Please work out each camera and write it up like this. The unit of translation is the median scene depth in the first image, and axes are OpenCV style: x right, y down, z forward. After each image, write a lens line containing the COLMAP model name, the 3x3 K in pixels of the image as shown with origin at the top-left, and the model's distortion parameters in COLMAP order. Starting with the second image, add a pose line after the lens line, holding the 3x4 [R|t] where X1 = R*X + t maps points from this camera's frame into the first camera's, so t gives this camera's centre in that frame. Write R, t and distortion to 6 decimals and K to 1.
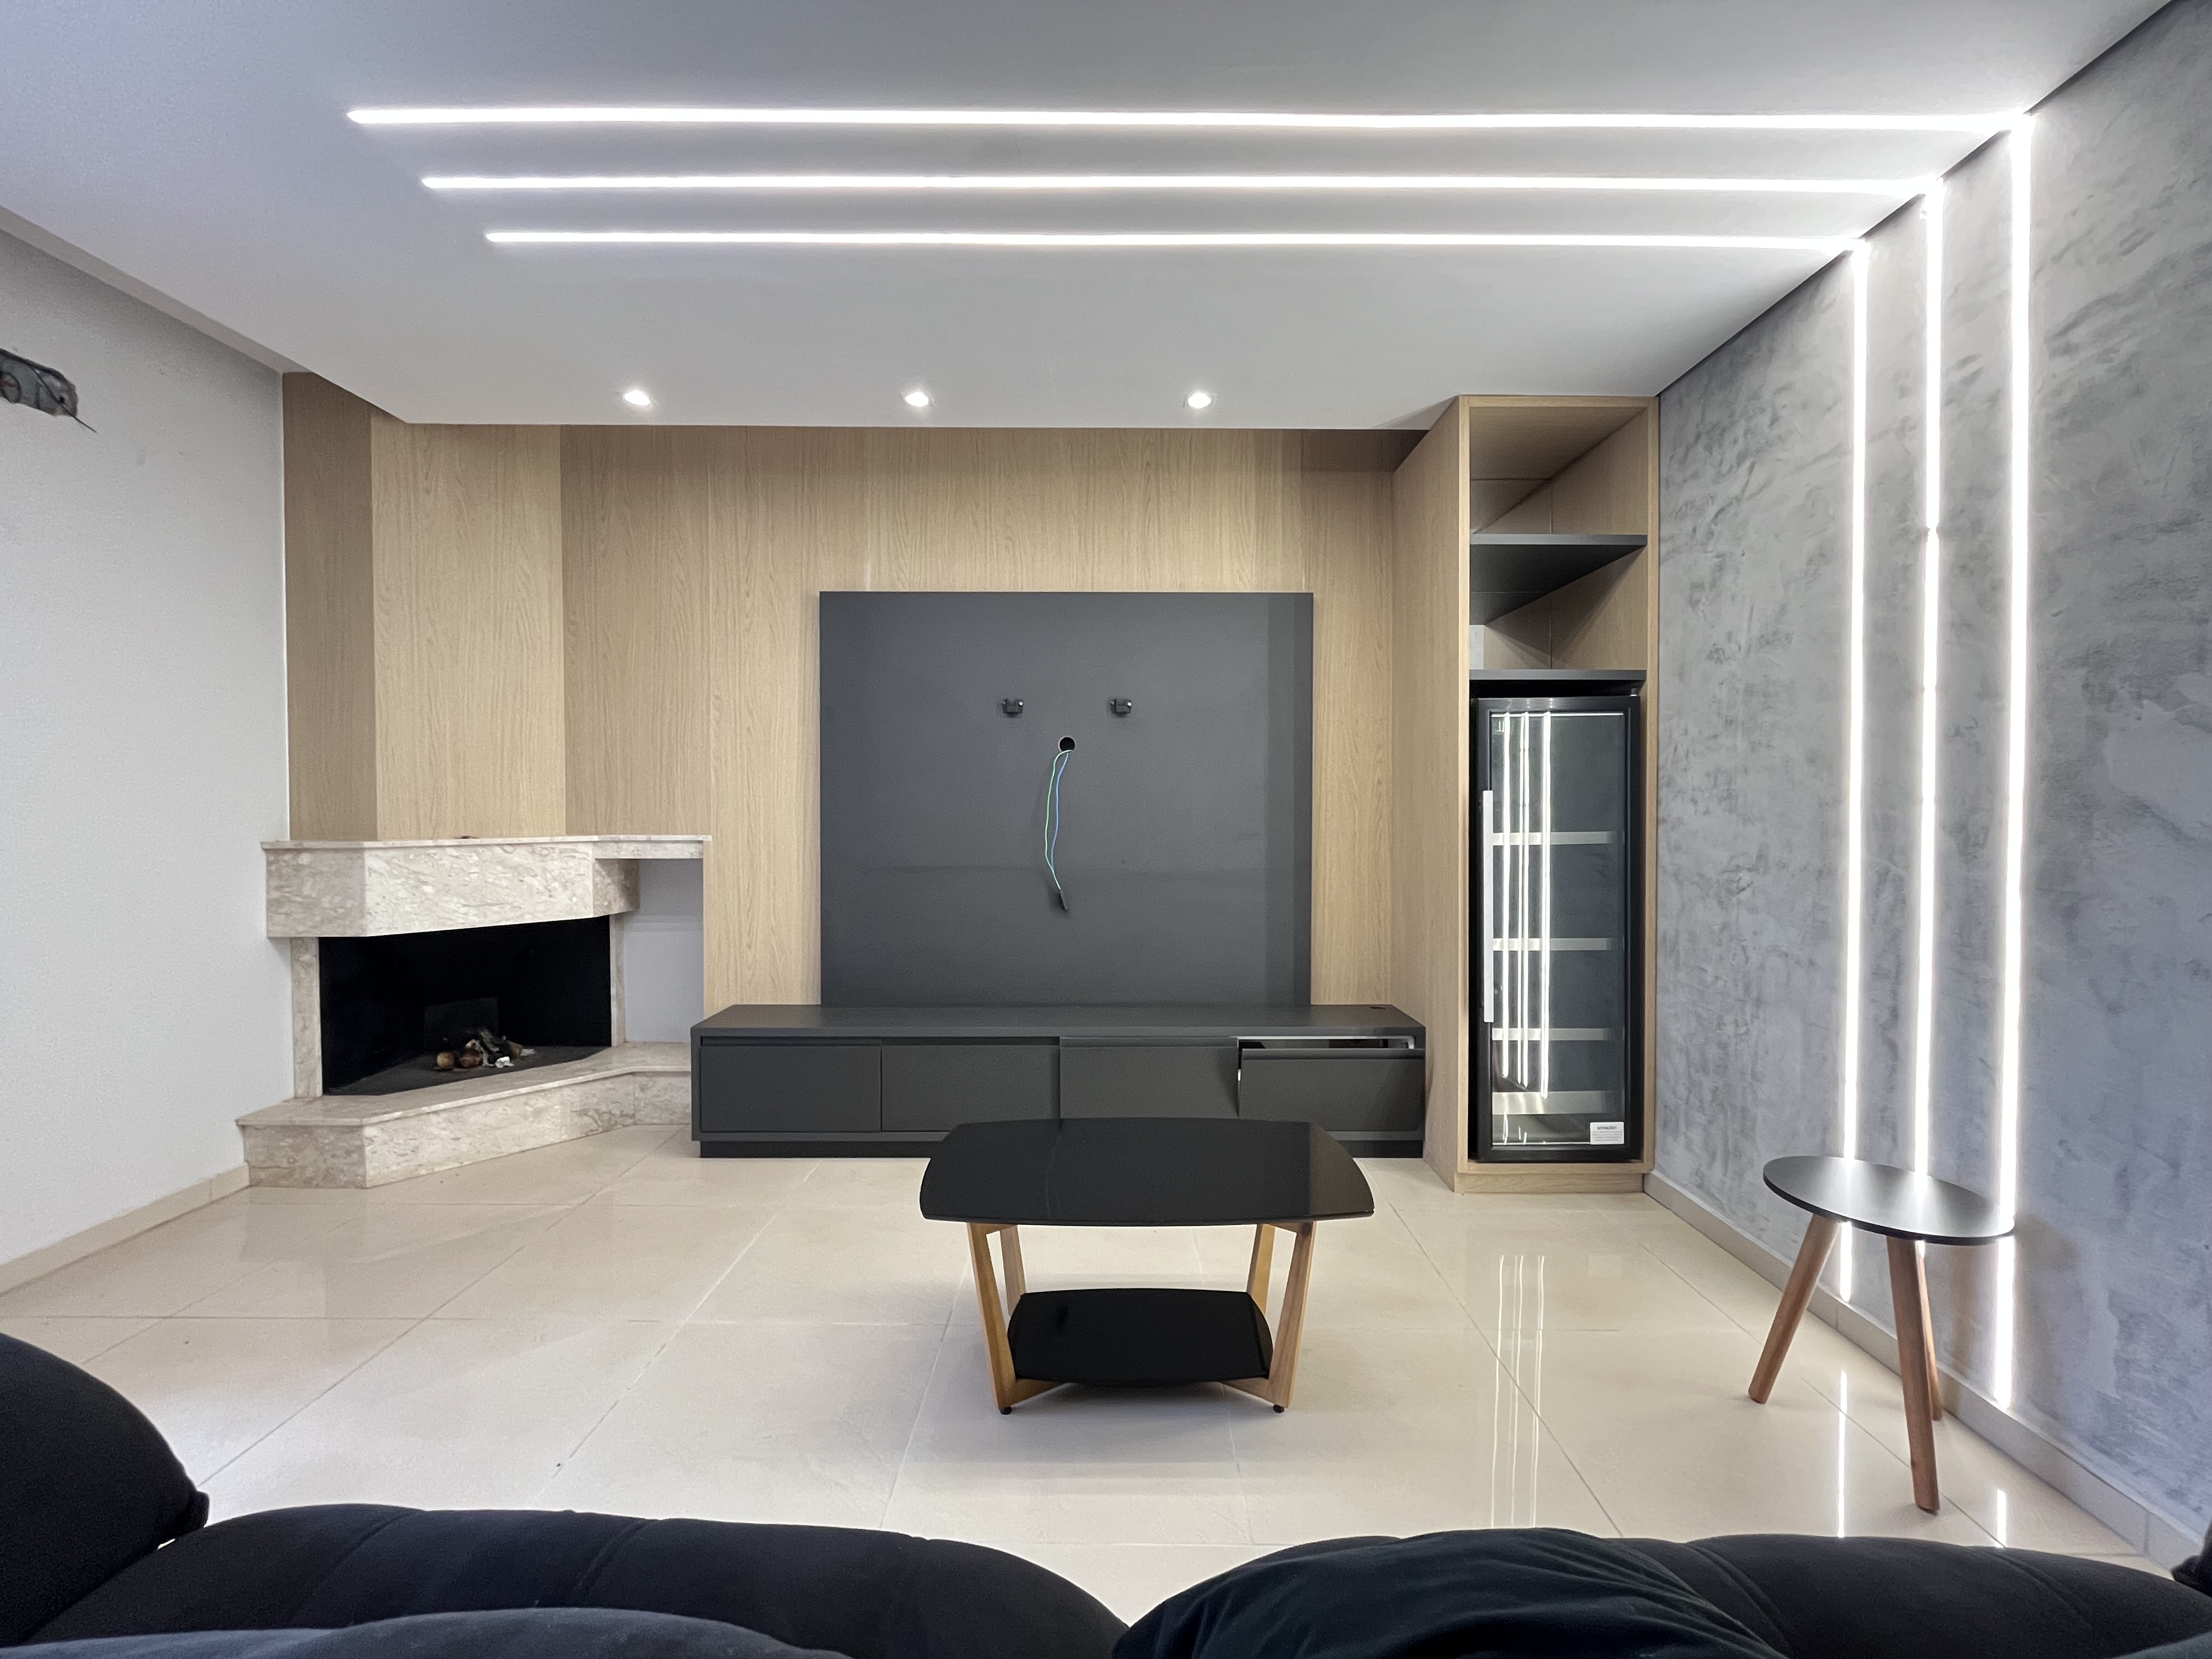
lens RADIAL K [[889.7, 0, 1106.0], [0, 889.7, 829.5], [0, 0, 1]] dist [-0.002985, -0.000745]
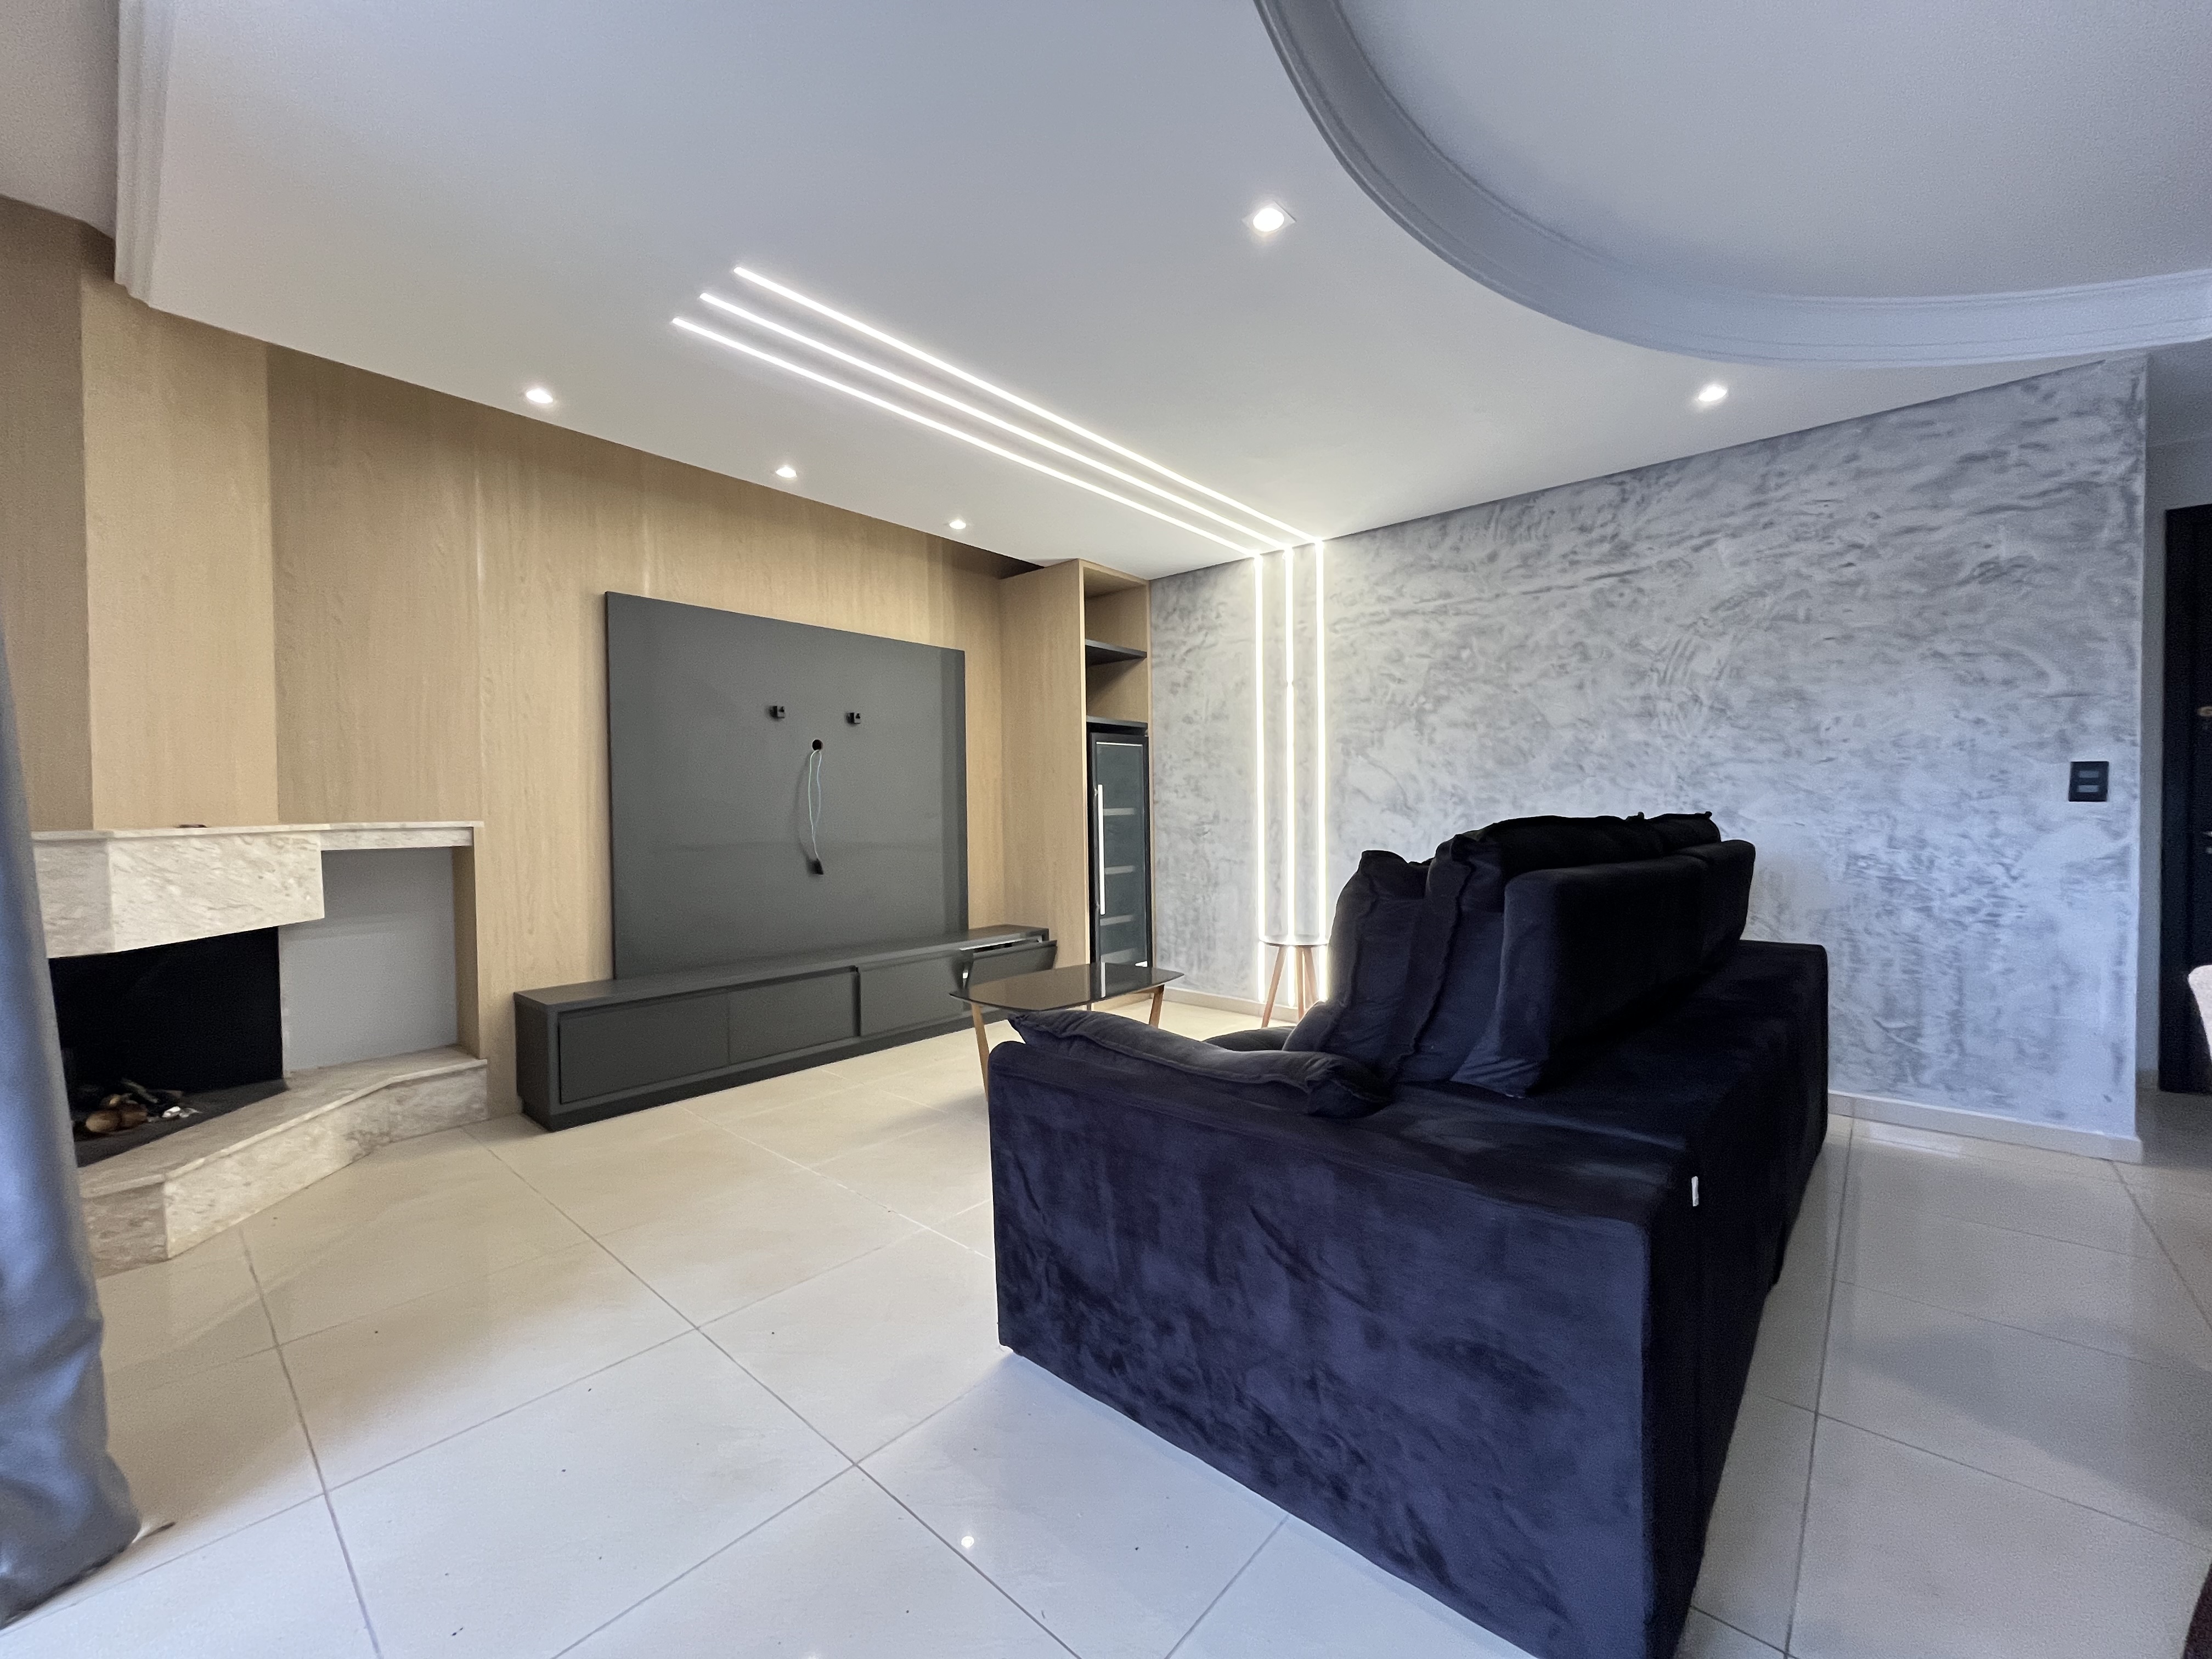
lens RADIAL K [[889.7, 0, 1106.0], [0, 889.7, 829.5], [0, 0, 1]] dist [-0.002985, -0.000745]
pose [[0.654745, -0.023143, 0.755496, -0.872522], [0.027068, 0.999608, 0.007163, 0.031888], [-0.755365, 0.015760, 0.655114, -0.174127]]
